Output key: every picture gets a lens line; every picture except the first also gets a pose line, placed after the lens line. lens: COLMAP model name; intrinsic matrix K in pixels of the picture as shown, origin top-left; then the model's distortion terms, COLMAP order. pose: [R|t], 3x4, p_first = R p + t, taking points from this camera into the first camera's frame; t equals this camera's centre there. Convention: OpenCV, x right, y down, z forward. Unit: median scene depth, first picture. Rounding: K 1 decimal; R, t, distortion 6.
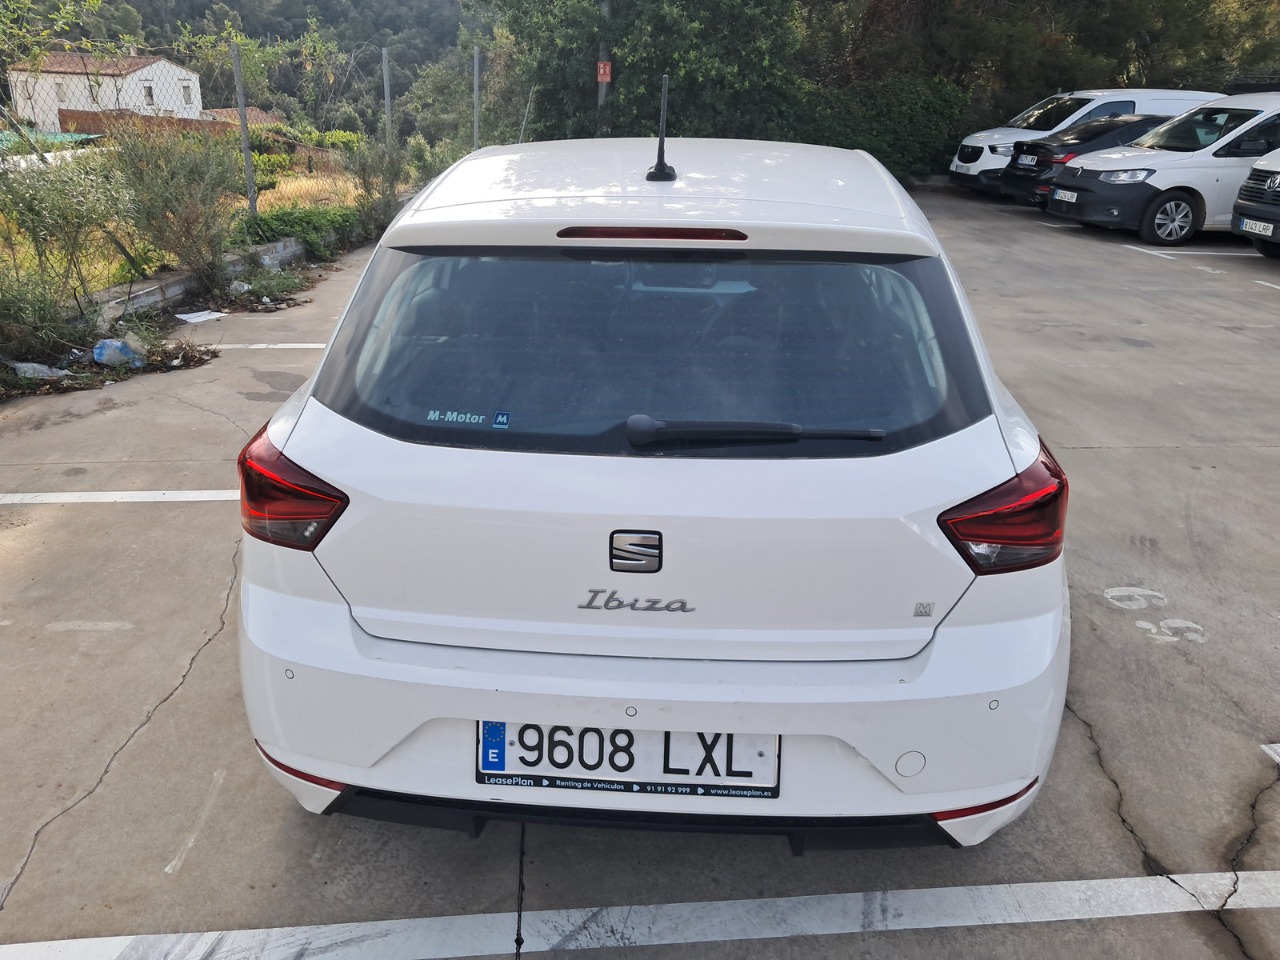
lens RADIAL K [[997.0, 0, 644.2], [0, 997.0, 467.5], [0, 0, 1]] dist [0.043621, -0.077067]
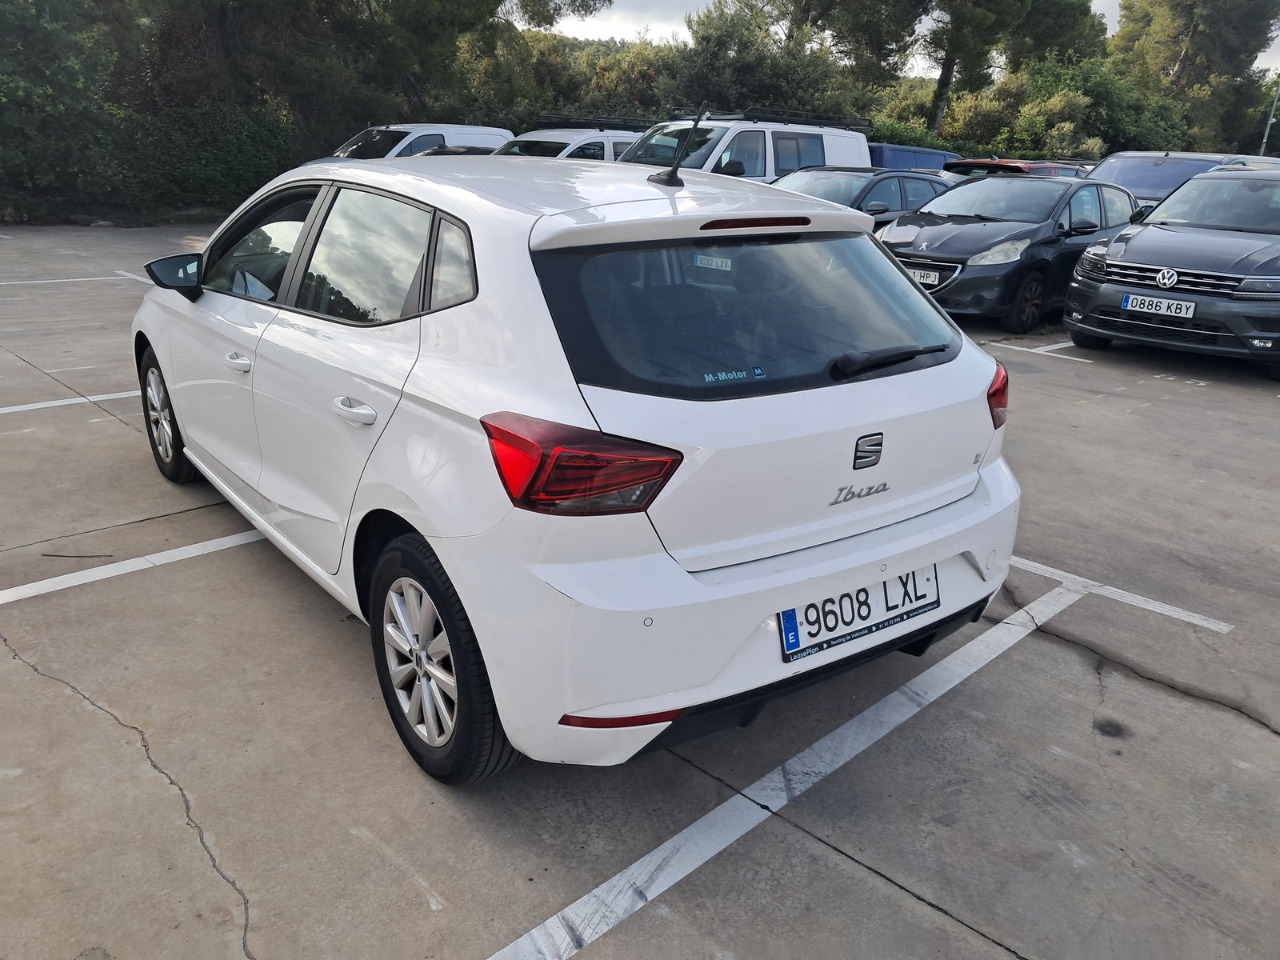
lens RADIAL K [[997.6, 0, 648.4], [0, 997.6, 482.0], [0, 0, 1]] dist [0.061263, -0.087929]
pose [[0.762981, -0.192658, 0.617044, -1.010008], [0.203589, 0.977594, 0.053491, -0.008201], [-0.613524, 0.084811, 0.785109, 0.103382]]
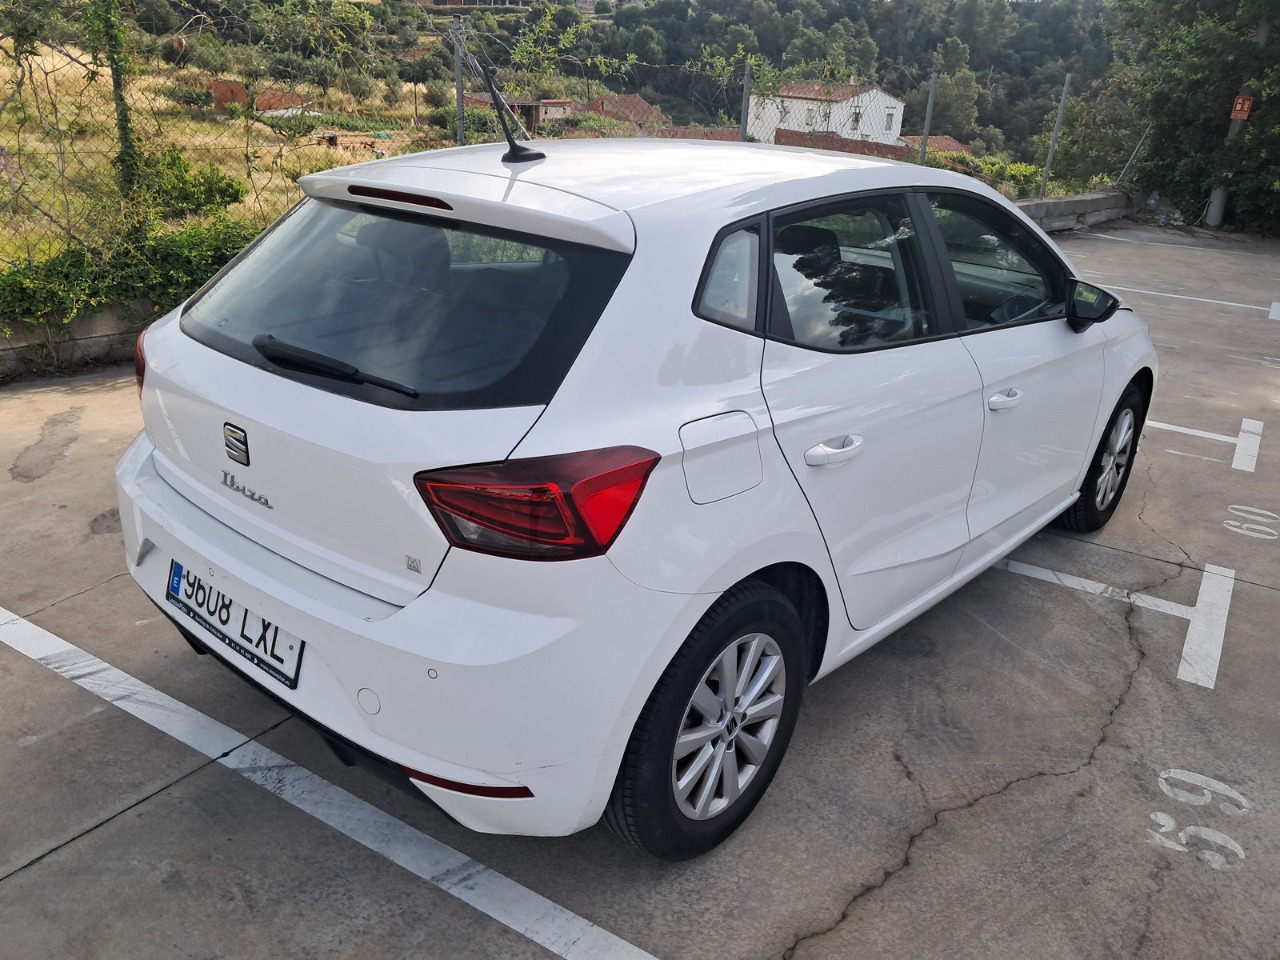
lens RADIAL K [[1004.8, 0, 640.0], [0, 1004.8, 480.0], [0, 0, 1]] dist [0.033635, -0.059608]
pose [[0.792684, 0.240089, -0.560365, 0.987438], [-0.251202, 0.966159, 0.058605, -0.060147], [0.555472, 0.094309, 0.826170, 0.249817]]
